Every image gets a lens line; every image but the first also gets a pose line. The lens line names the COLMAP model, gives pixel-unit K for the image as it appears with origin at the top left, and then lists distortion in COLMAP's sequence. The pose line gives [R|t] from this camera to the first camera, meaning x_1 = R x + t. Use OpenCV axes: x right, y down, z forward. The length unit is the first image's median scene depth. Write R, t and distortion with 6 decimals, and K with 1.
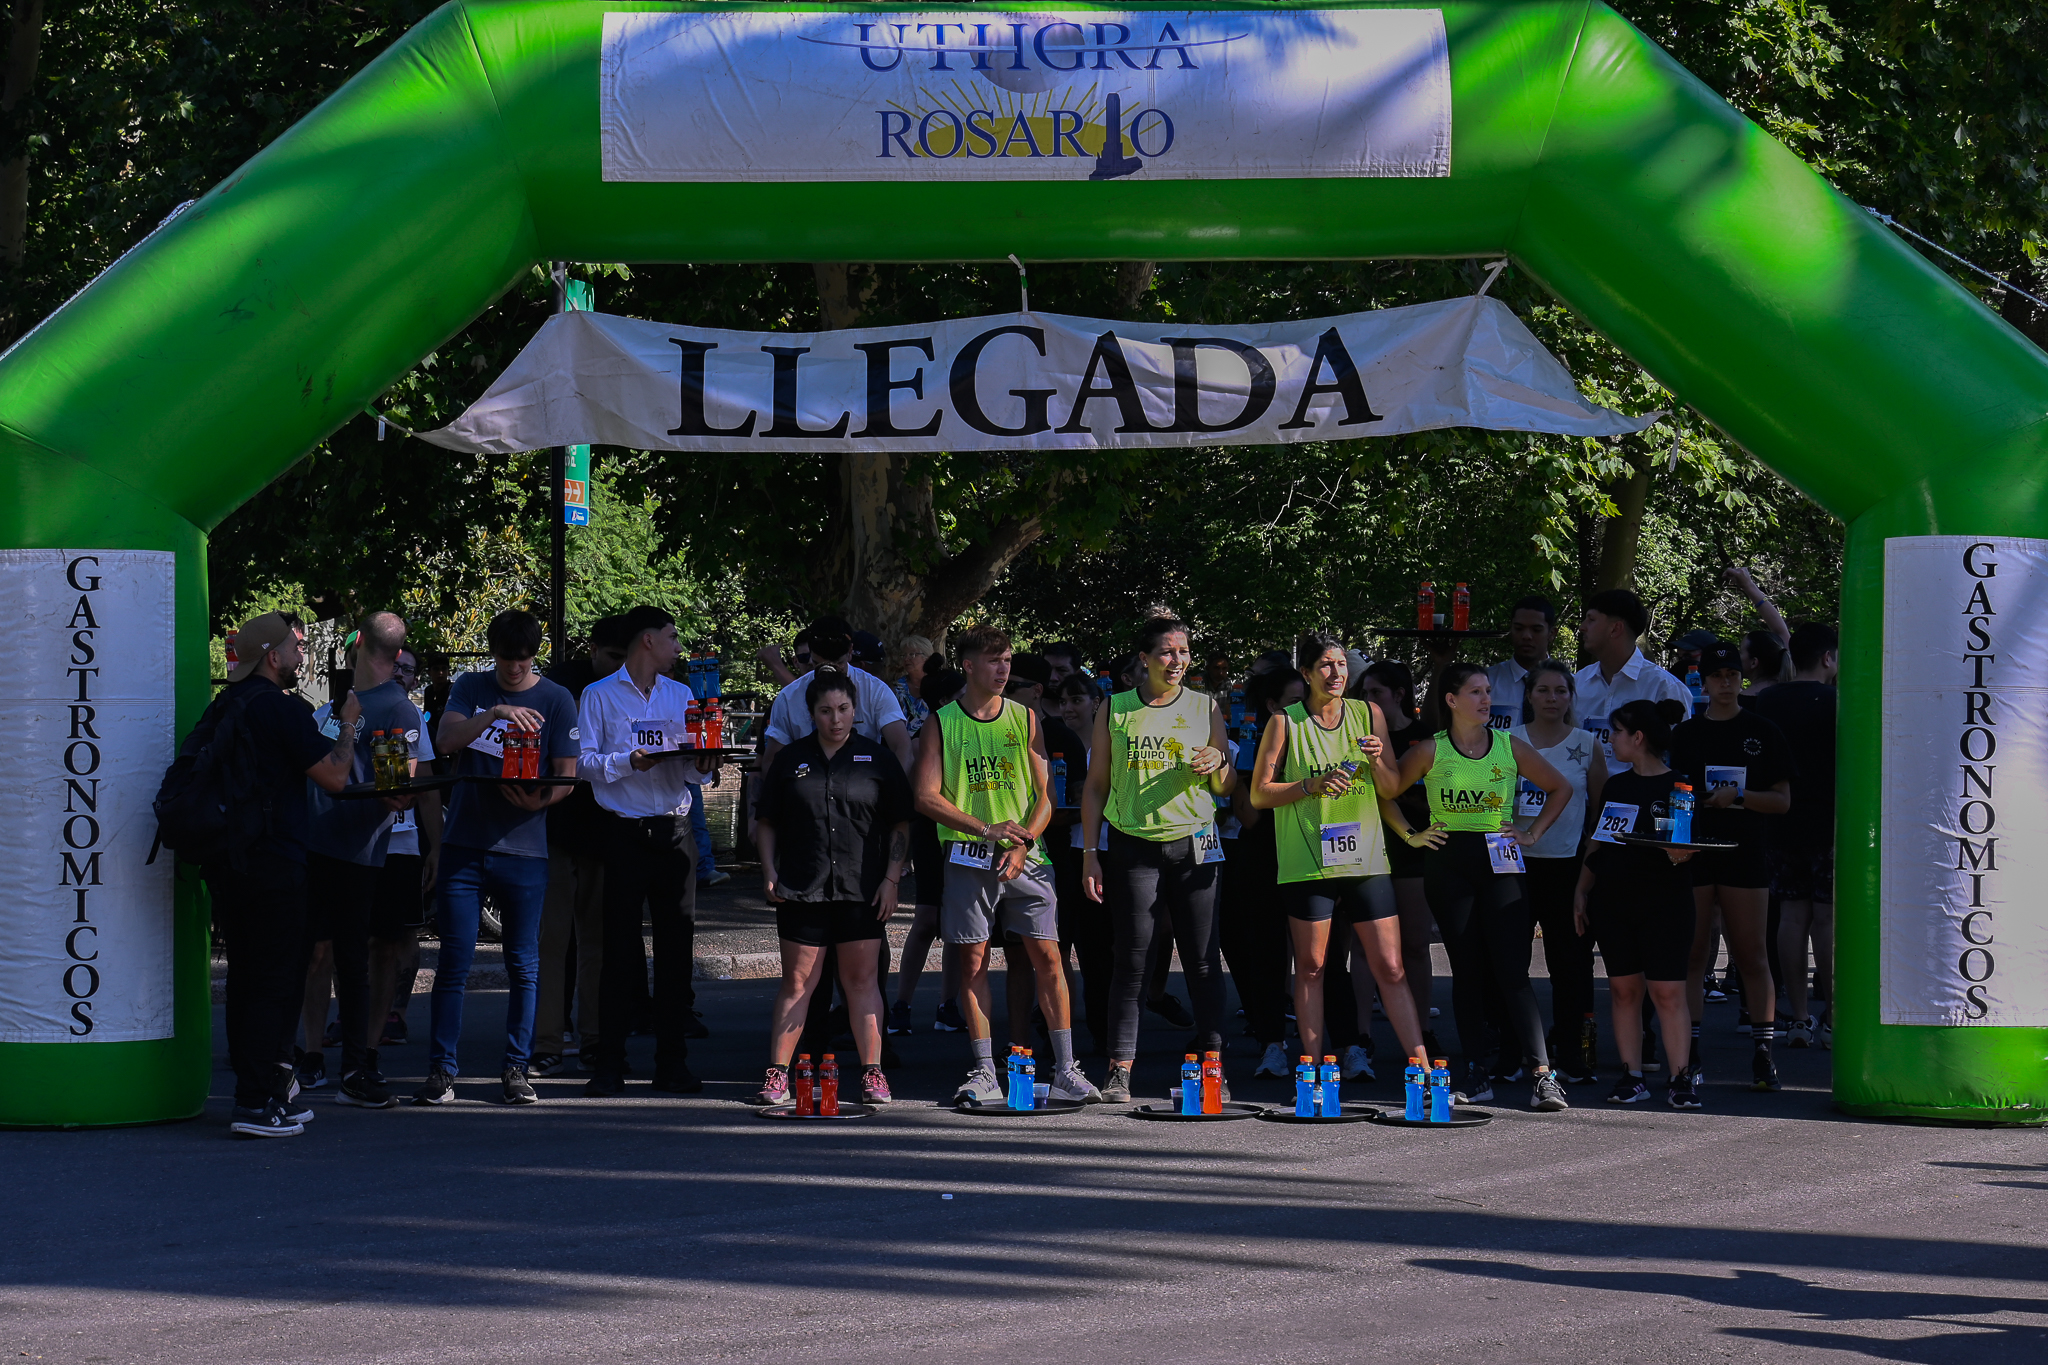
lens RADIAL K [[4610.5, 0, 1089.7], [0, 4610.5, 675.6], [0, 0, 1]] dist [0.002630, 0.233773]
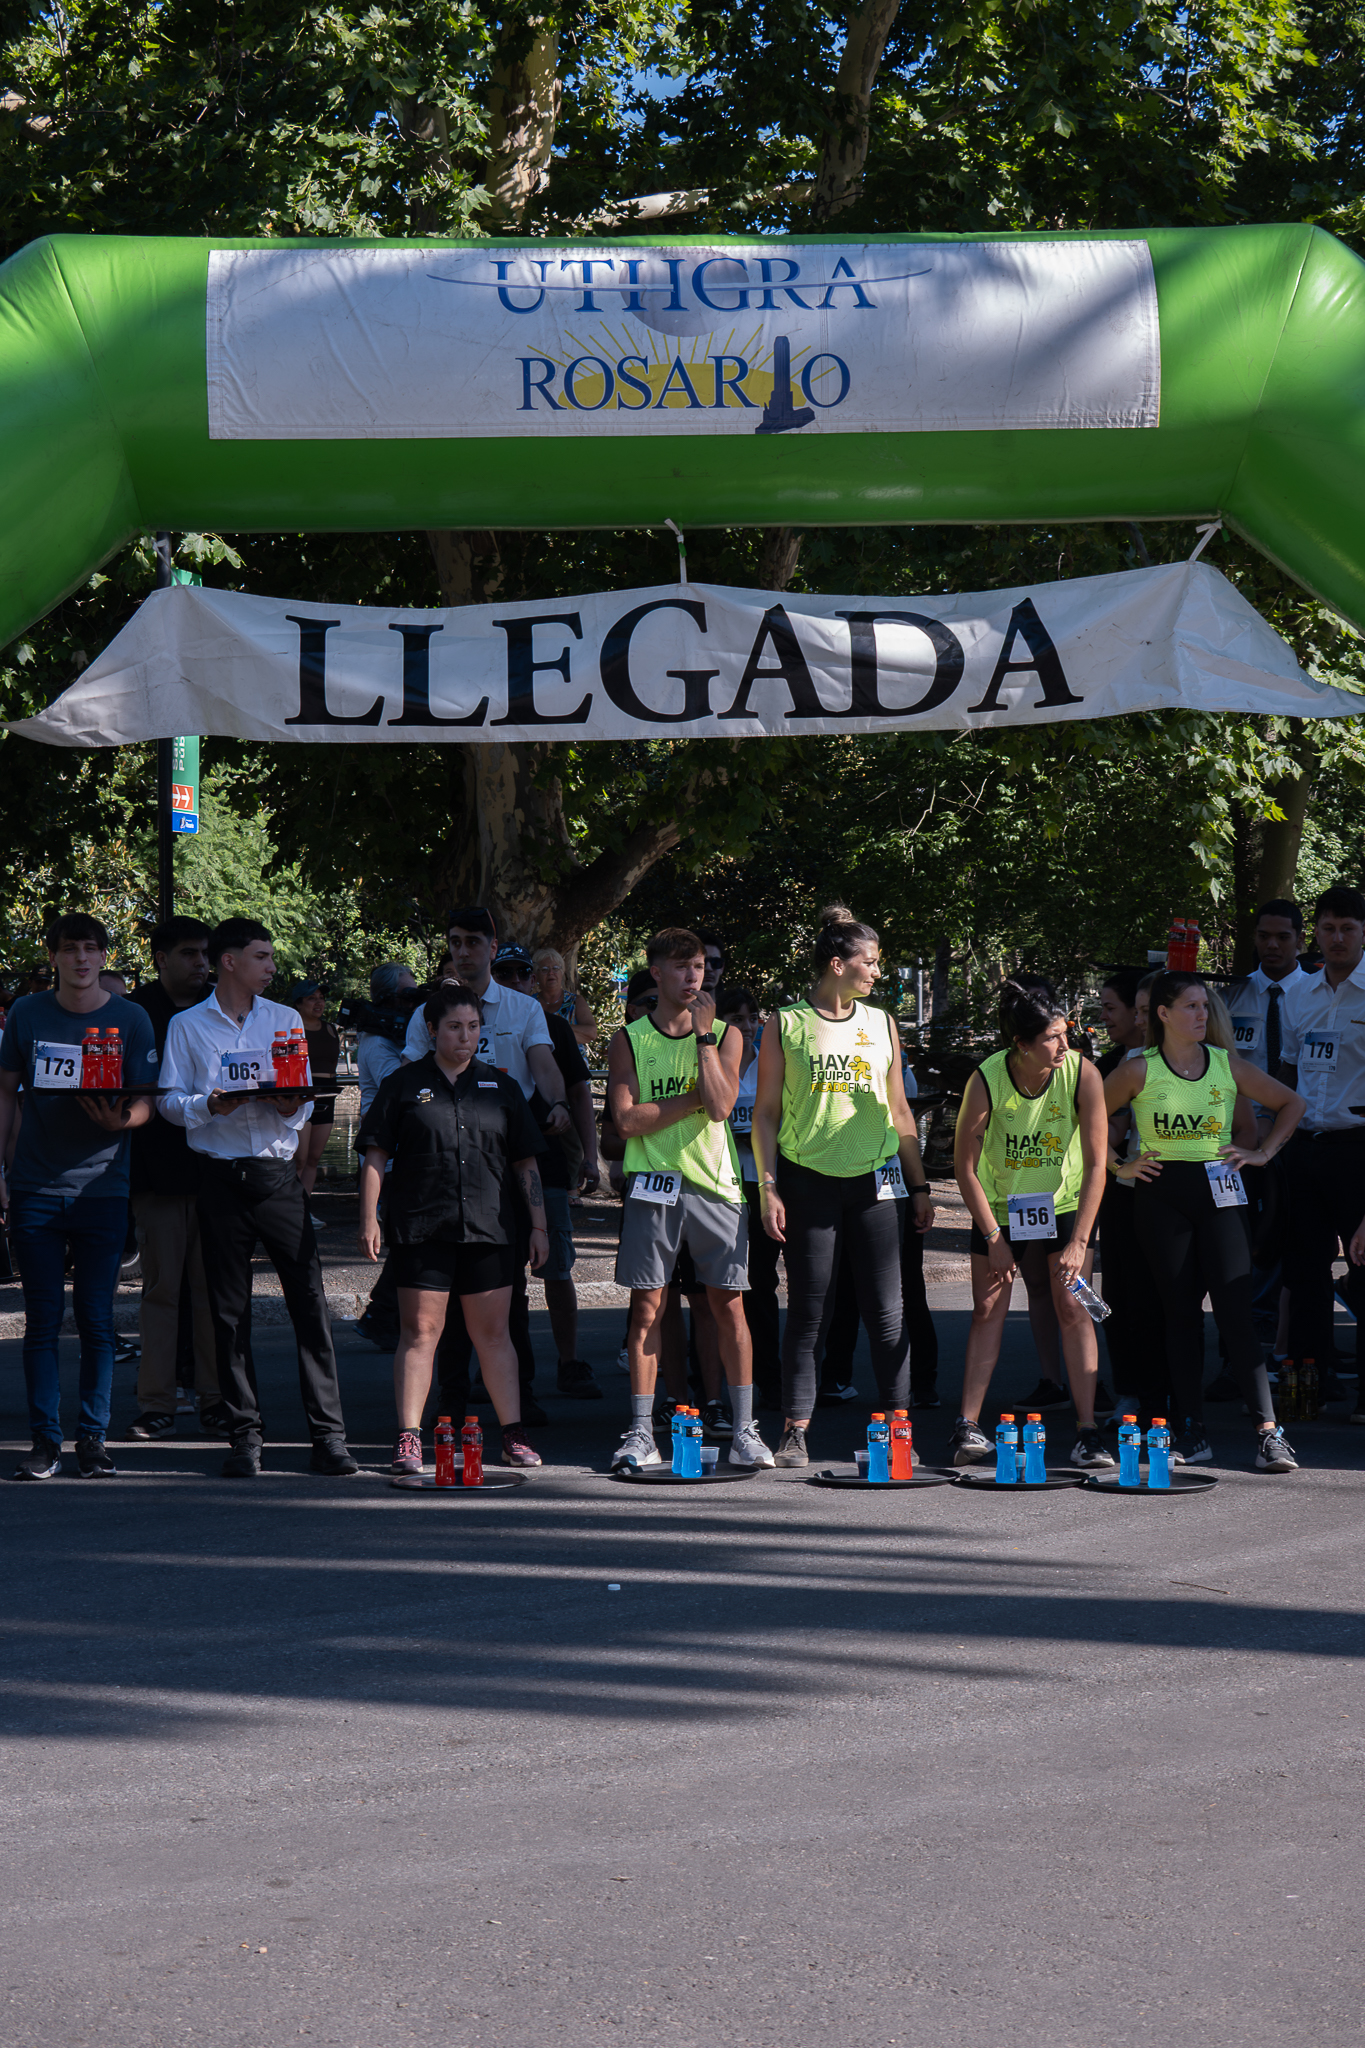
lens RADIAL K [[4550.7, 0, 682.5], [0, 4550.7, 1024.0], [0, 0, 1]] dist [0.000368, -0.123317]
pose [[0.999963, -0.008026, -0.002998, -0.012382], [0.008047, 0.999942, 0.007227, 0.000157], [0.002940, -0.007251, 0.999969, 0.118251]]
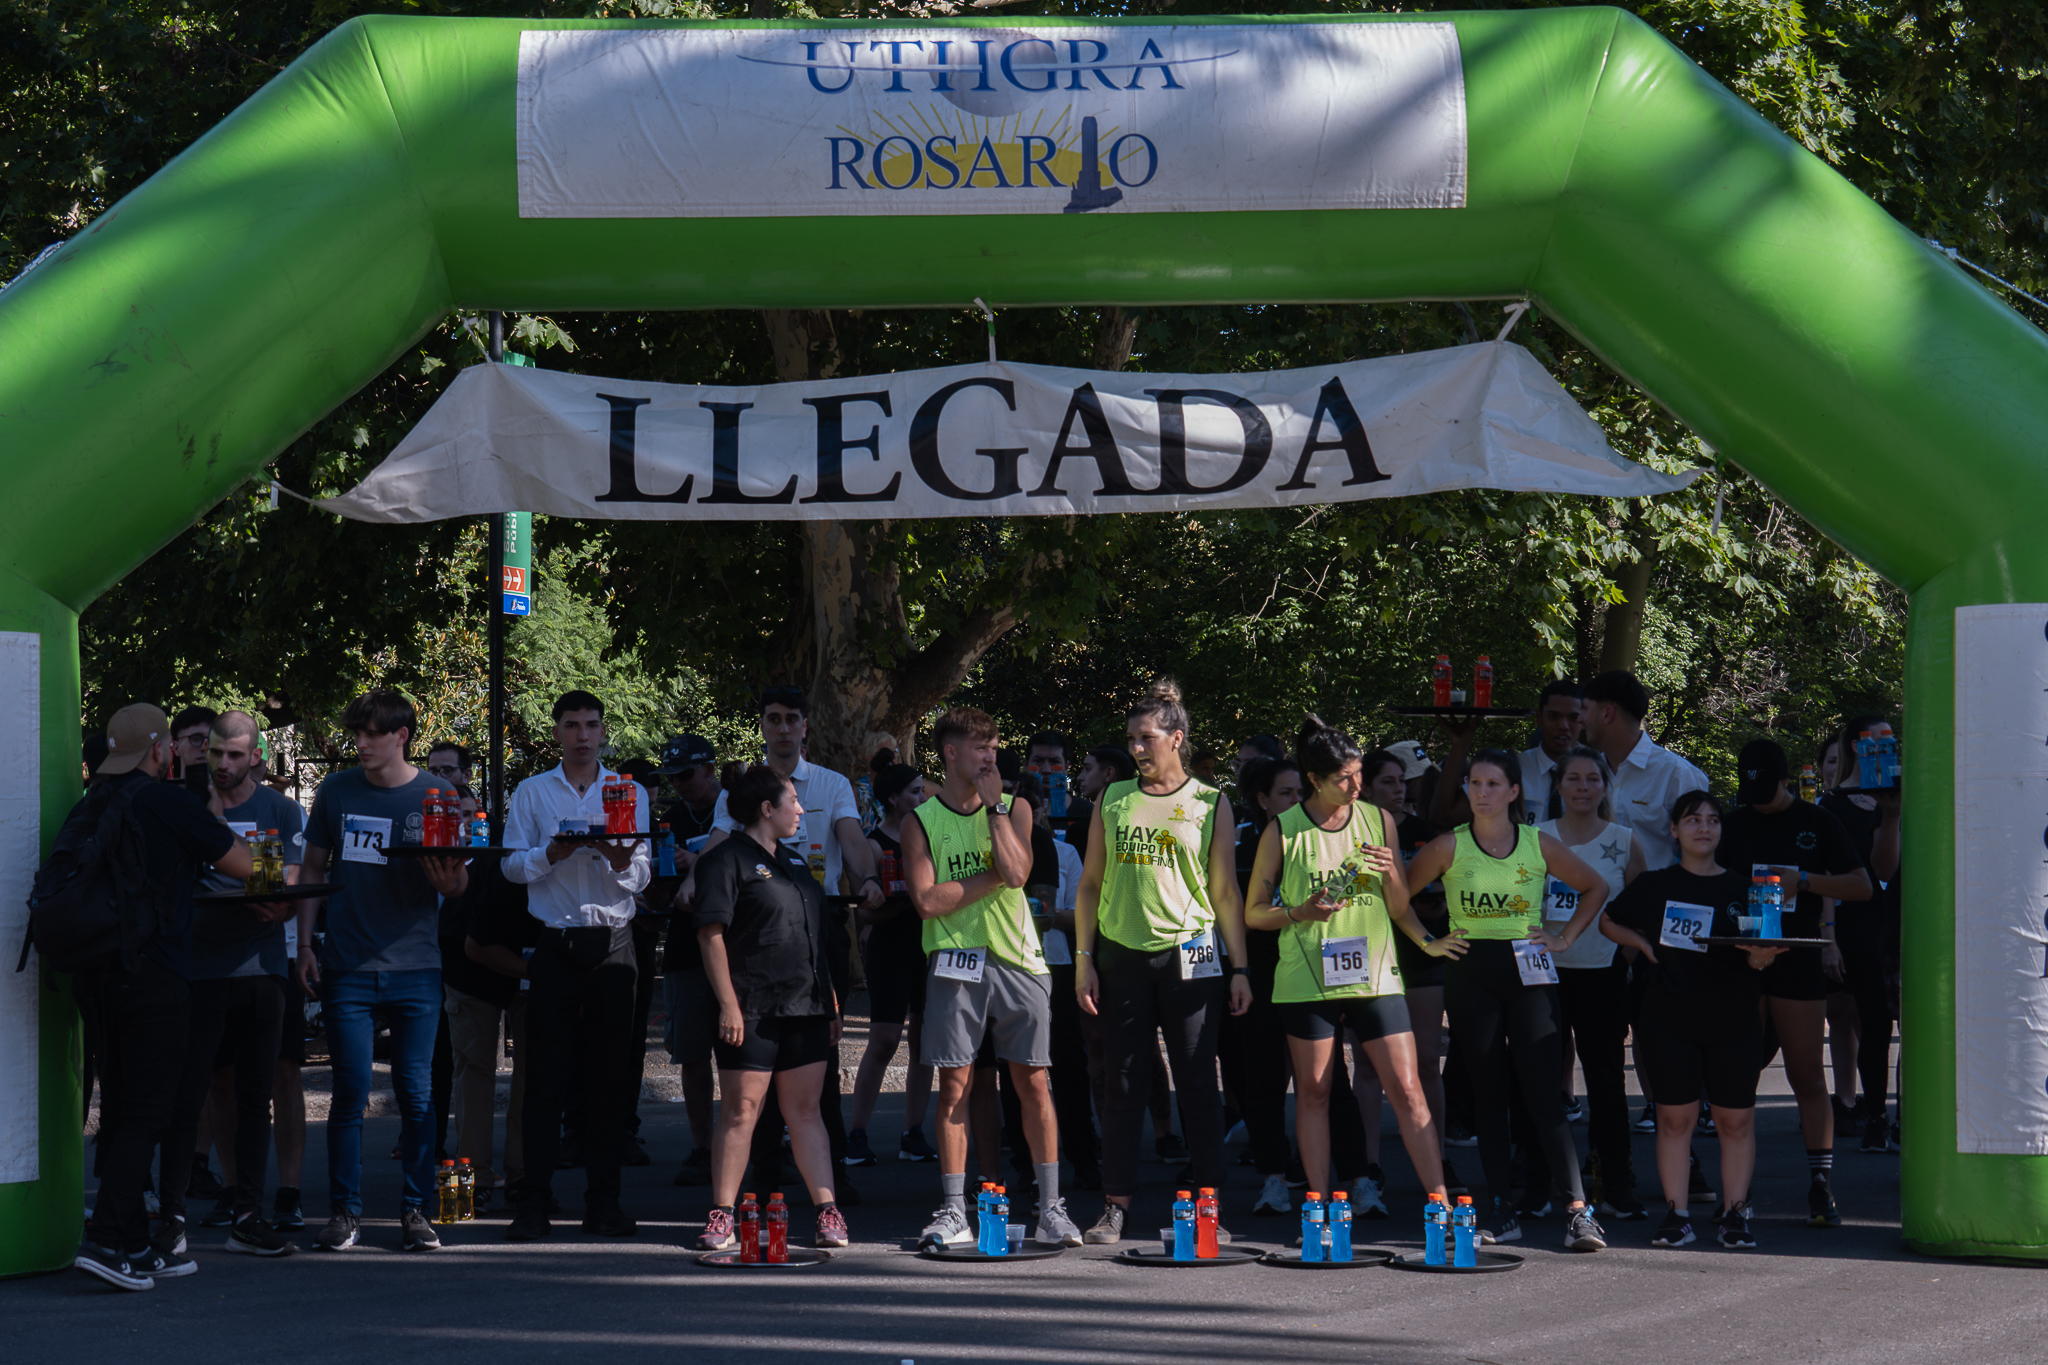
lens RADIAL K [[4550.7, 0, 1024.0], [0, 4550.7, 682.5], [0, 0, 1]] dist [0.000368, -0.123317]
pose [[0.999938, -0.006312, -0.009171, -0.000201], [0.006108, 0.999735, -0.022210, 0.003211], [0.009309, 0.022153, 0.999711, 0.117136]]
